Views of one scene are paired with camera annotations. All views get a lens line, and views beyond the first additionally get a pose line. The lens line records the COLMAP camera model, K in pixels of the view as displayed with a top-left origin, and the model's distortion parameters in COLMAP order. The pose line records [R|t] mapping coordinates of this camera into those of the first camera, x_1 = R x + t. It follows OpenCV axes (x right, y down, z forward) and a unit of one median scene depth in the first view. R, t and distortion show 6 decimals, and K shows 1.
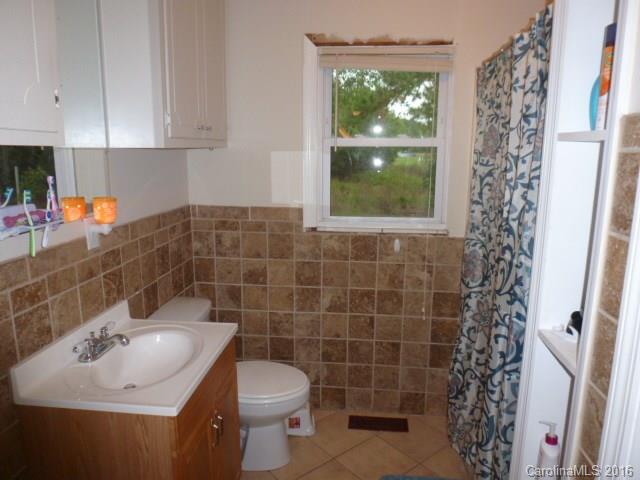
lens RADIAL K [[461.3, 0, 320.1], [0, 461.3, 239.9], [0, 0, 1]] dist [-0.057893, 0.008835]
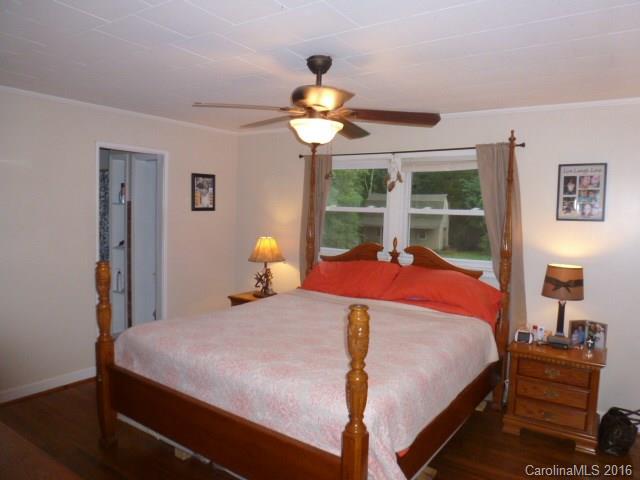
lens RADIAL K [[461.3, 0, 320.1], [0, 461.3, 241.0], [0, 0, 1]] dist [-0.057893, 0.008835]
pose [[0.499669, -0.051329, 0.864694, -2.470146], [0.148988, 0.988459, -0.027418, 0.598742], [-0.853307, 0.142529, 0.501550, -3.087515]]
